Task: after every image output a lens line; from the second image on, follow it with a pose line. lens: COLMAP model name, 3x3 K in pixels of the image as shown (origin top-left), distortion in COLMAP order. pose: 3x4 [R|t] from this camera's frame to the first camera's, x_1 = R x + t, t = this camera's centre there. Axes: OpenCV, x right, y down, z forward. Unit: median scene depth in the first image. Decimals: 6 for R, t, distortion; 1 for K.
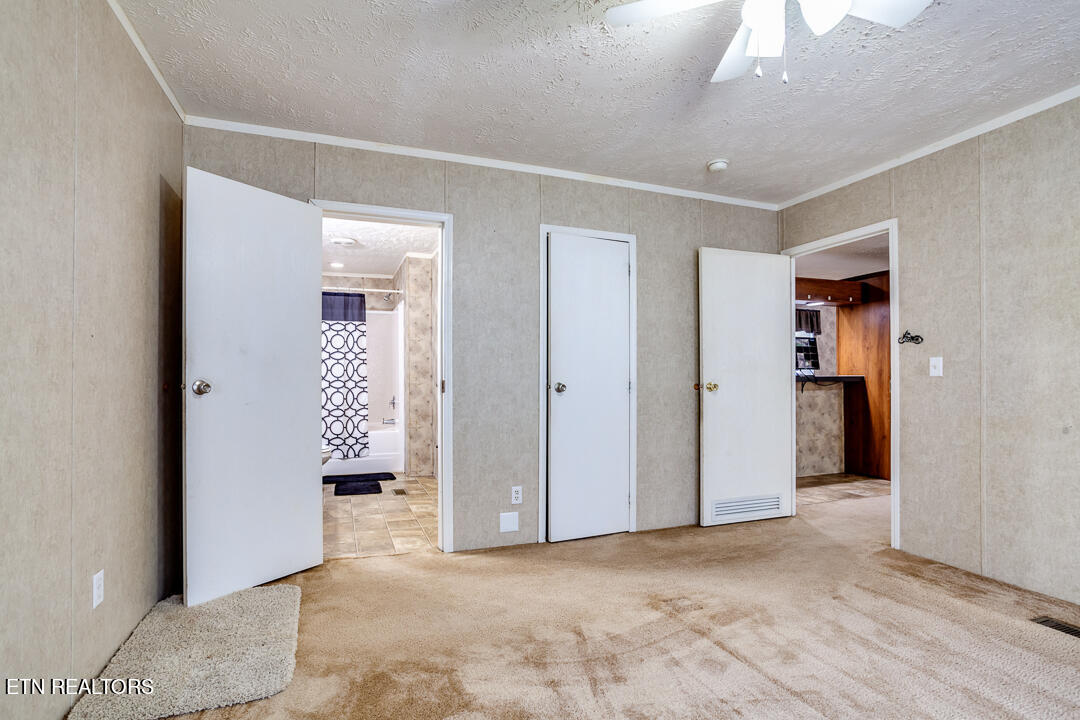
lens RADIAL K [[521.6, 0, 529.8], [0, 521.6, 369.2], [0, 0, 1]] dist [-0.034927, 0.009690]
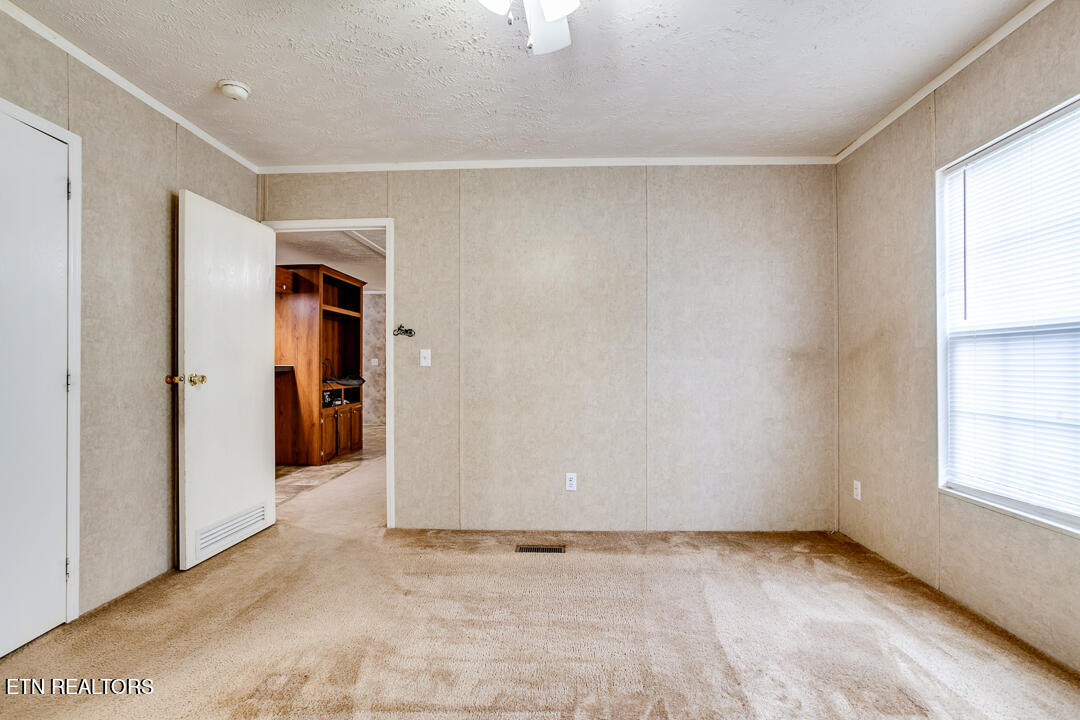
lens RADIAL K [[521.6, 0, 545.1], [0, 521.6, 359.3], [0, 0, 1]] dist [-0.034927, 0.009690]
pose [[0.384011, 0.014804, 0.923210, -0.172324], [-0.015440, 0.999835, -0.009610, 0.005566], [-0.923199, -0.010564, 0.384176, 0.310662]]
